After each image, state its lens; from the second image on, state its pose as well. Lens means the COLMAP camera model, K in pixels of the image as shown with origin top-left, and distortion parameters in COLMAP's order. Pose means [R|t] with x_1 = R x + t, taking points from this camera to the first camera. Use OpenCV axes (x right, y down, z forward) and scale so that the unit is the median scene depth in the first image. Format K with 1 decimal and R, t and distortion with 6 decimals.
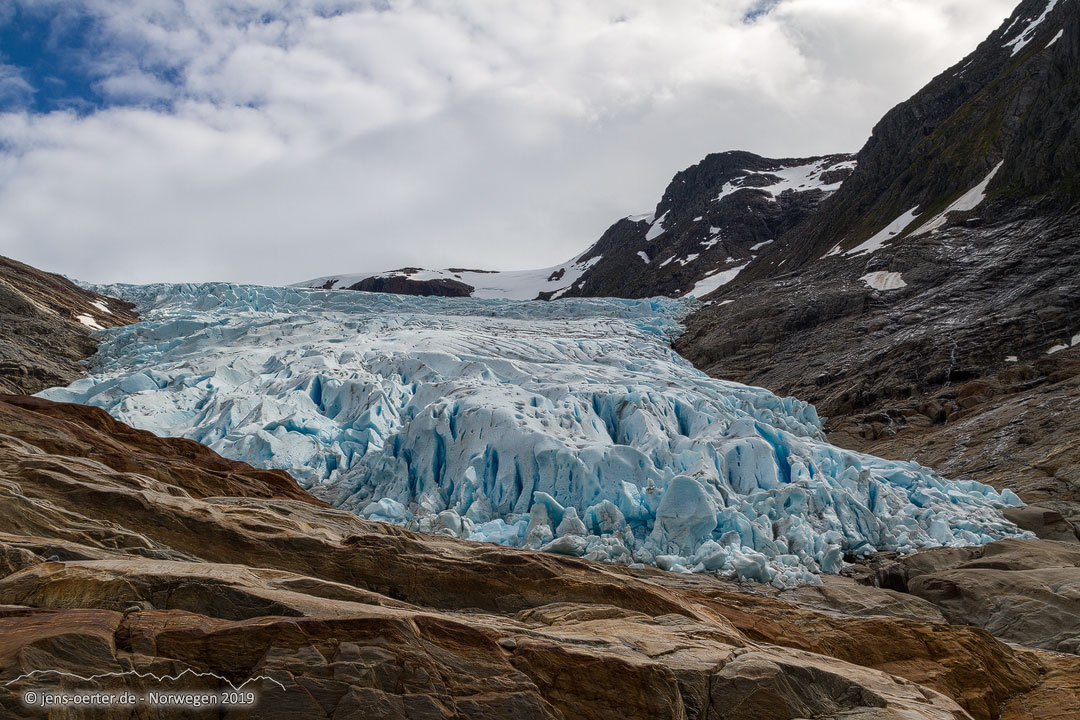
lens RADIAL K [[1172.1, 0, 540.0], [0, 1172.1, 360.0], [0, 0, 1]] dist [0.007977, 0.014580]
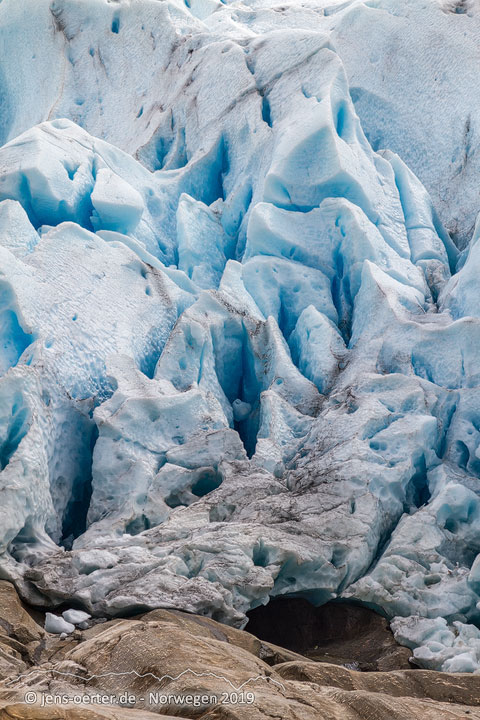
lens RADIAL K [[3283.4, 0, 240.0], [0, 3283.4, 360.0], [0, 0, 1]] dist [-0.050840, 1.813537]
pose [[0.997175, -0.019143, 0.072633, -0.094540], [0.008851, 0.990190, 0.139449, -0.000894], [-0.074590, -0.138413, 0.987562, 0.152346]]
